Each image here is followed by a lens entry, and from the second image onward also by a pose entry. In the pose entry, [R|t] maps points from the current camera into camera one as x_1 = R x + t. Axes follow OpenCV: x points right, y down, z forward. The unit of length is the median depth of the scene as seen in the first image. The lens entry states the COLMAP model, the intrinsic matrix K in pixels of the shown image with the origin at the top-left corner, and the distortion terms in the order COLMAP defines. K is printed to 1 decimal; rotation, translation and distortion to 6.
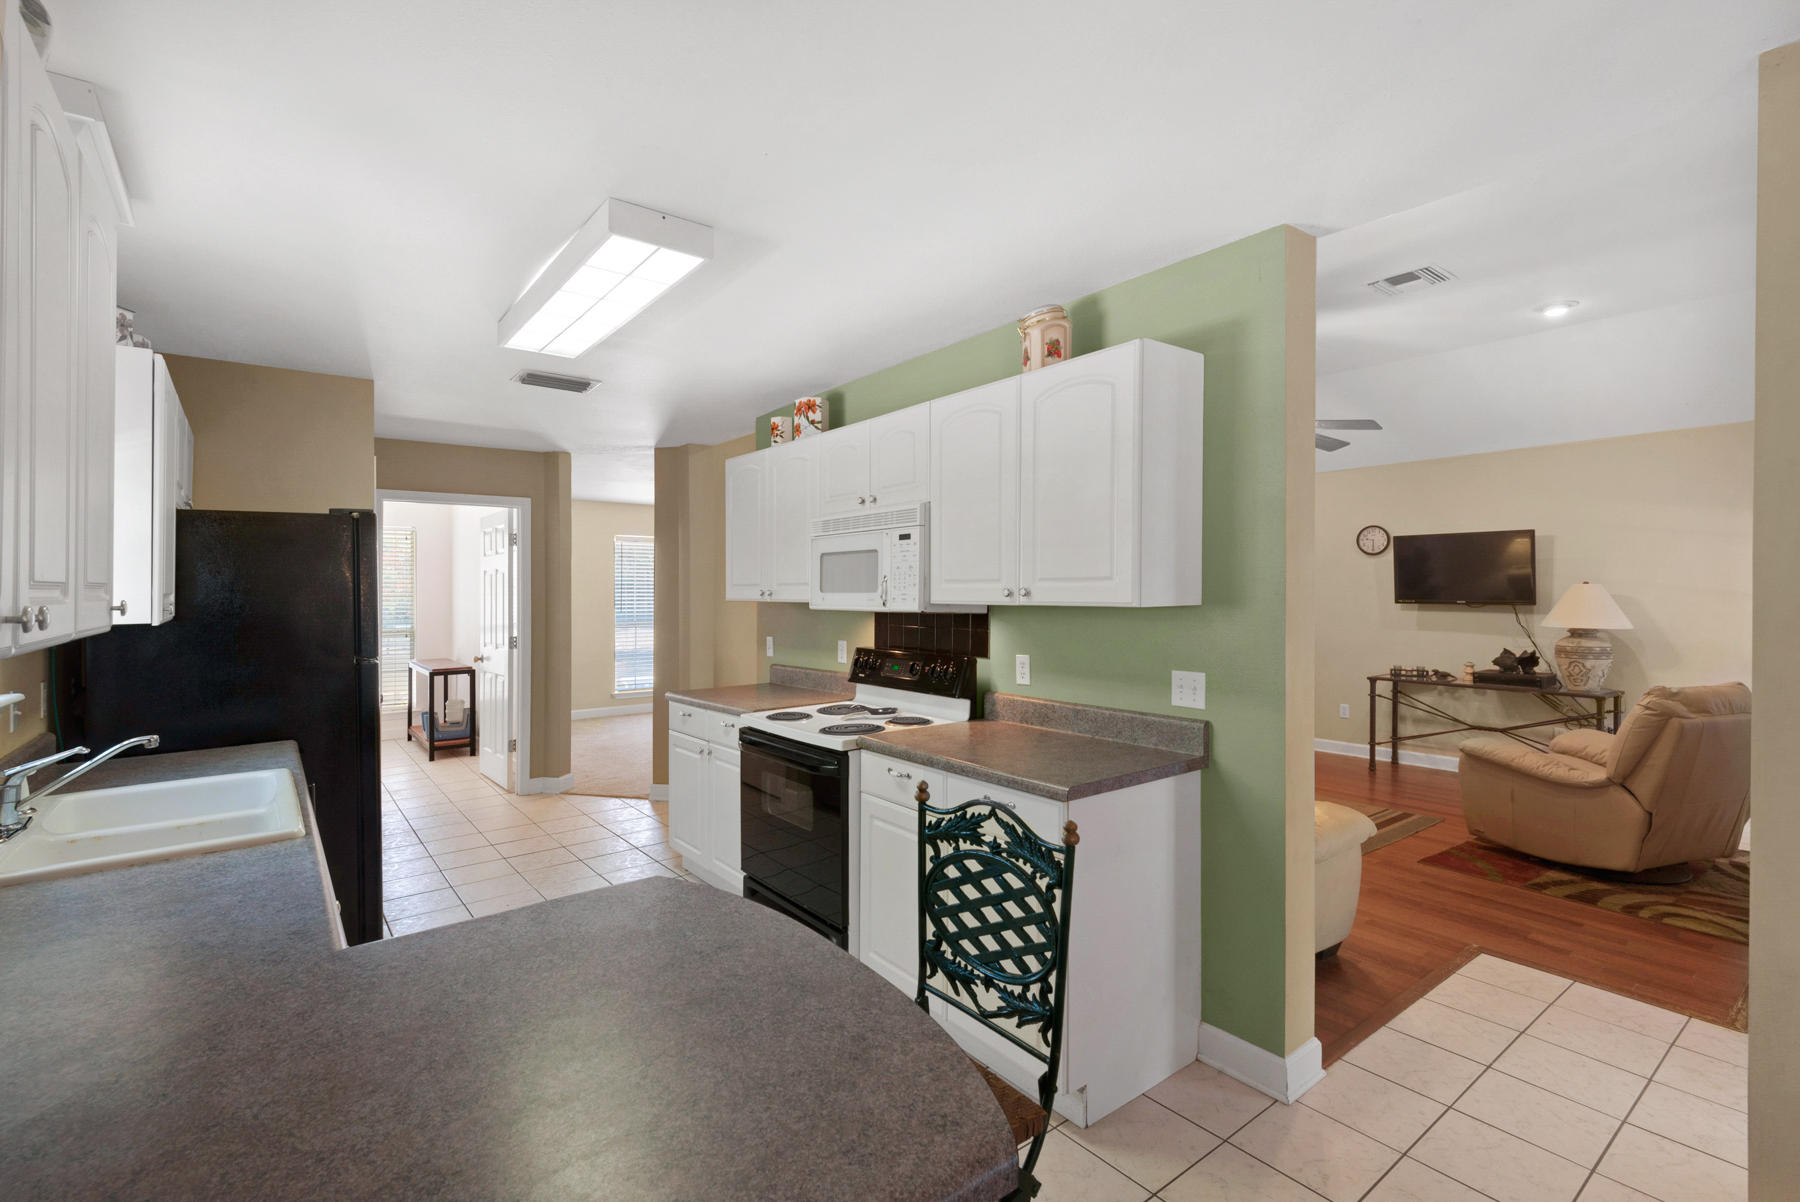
lens RADIAL K [[816.2, 0, 891.1], [0, 816.2, 598.3], [0, 0, 1]] dist [0.027100, -0.016519]
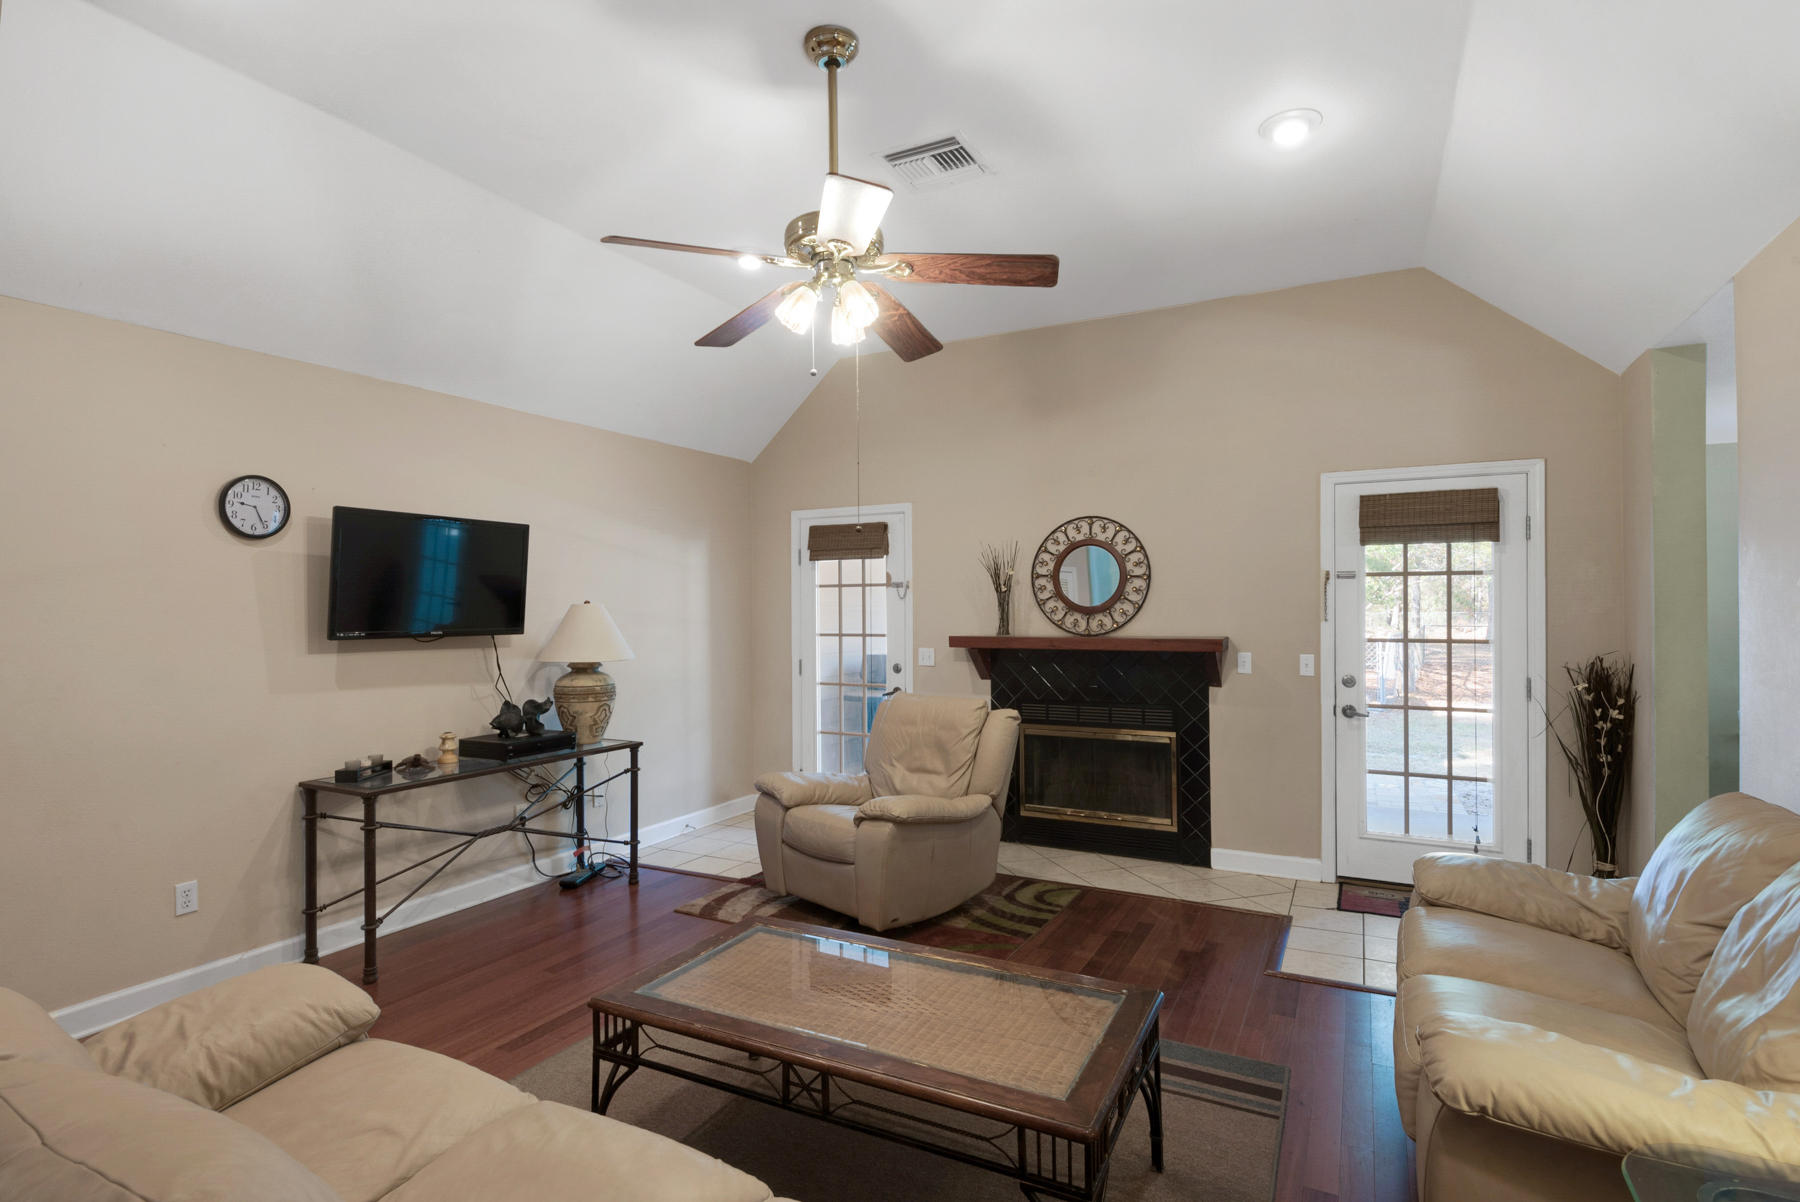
lens RADIAL K [[881.9, 0, 900.0], [0, 881.9, 601.0], [0, 0, 1]] dist [0.000618, 0.000019]
pose [[-0.431771, 0.013346, 0.901885, -0.027319], [0.017863, 0.999821, -0.006243, -0.008992], [-0.901806, 0.013415, -0.431932, 1.046624]]
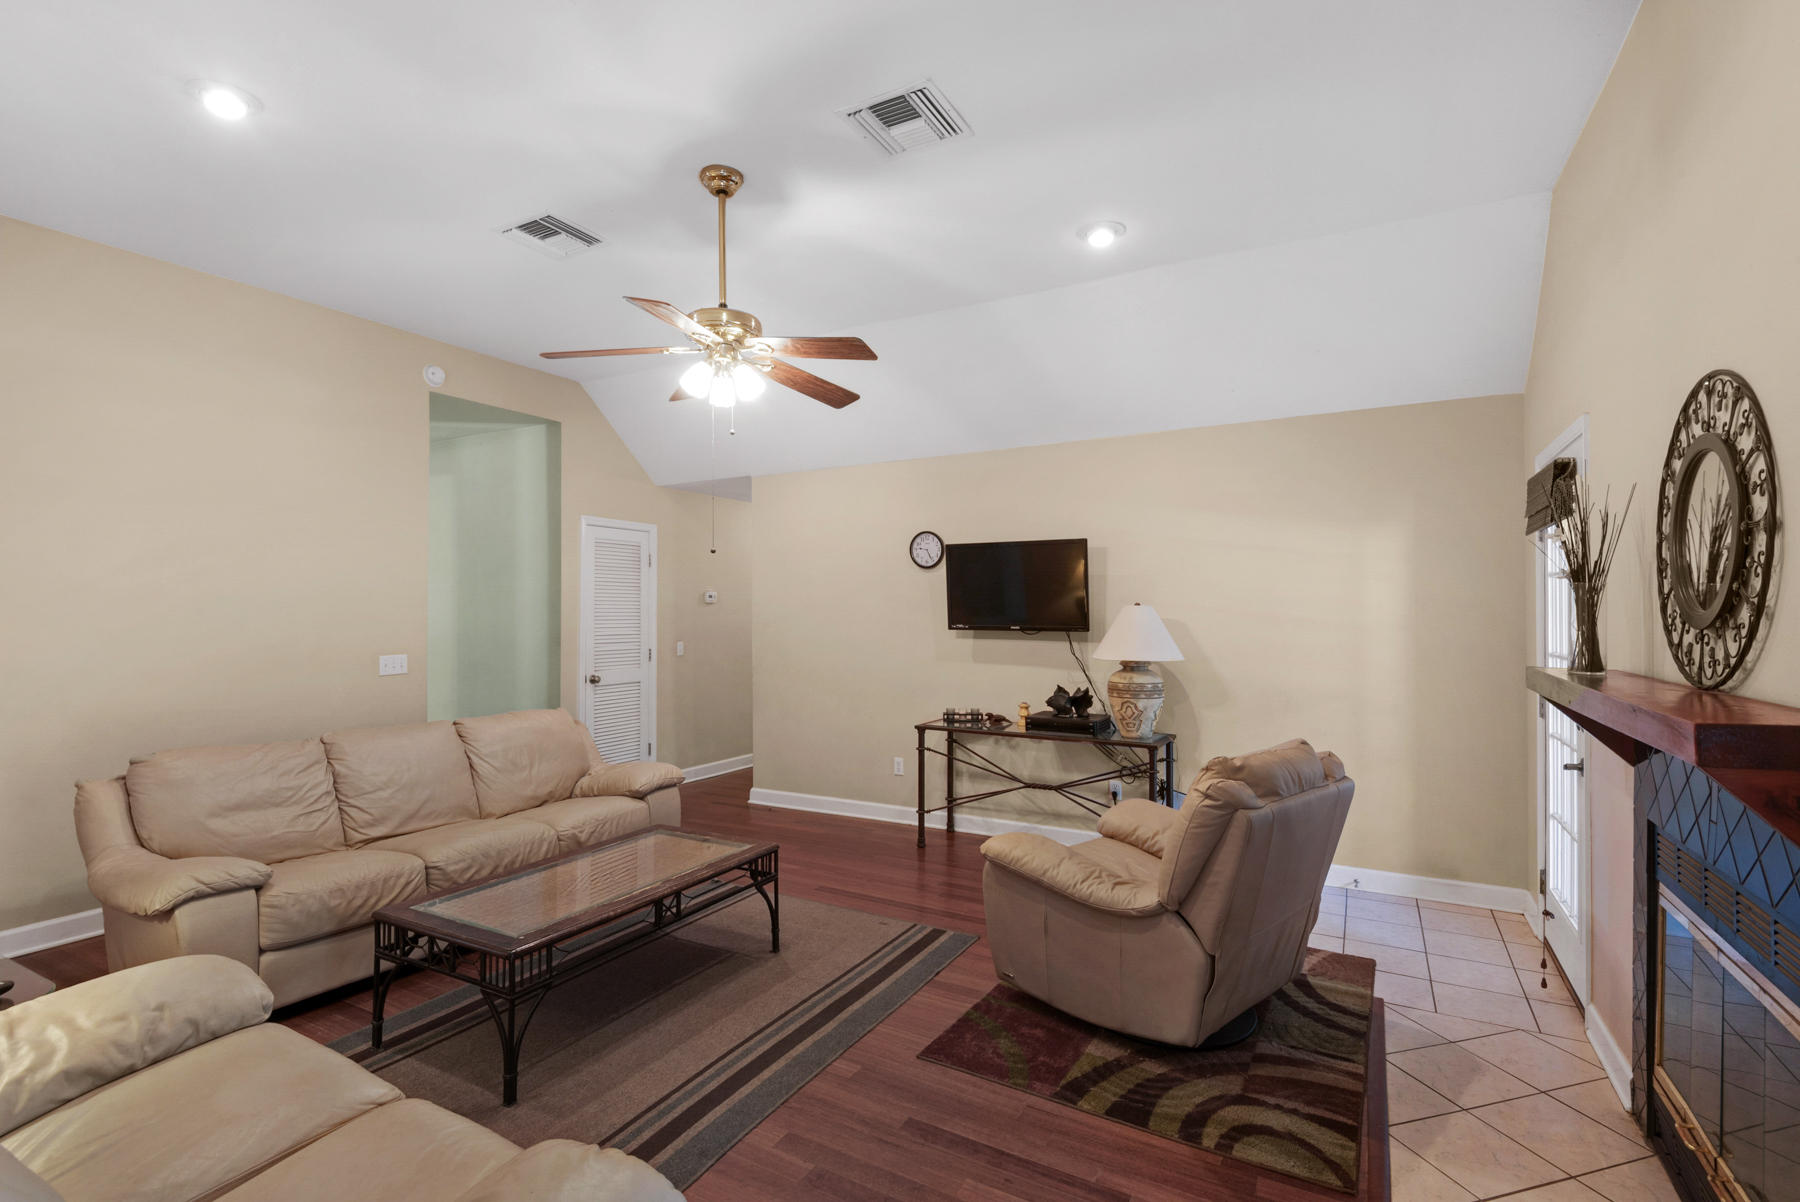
lens RADIAL K [[845.4, 0, 900.0], [0, 845.4, 601.0], [0, 0, 1]] dist [0.024737, -0.000142]
pose [[0.914778, 0.008231, 0.403873, 0.275708], [0.001451, 0.999719, -0.023660, -0.002328], [-0.403954, 0.022230, 0.914509, 0.313667]]
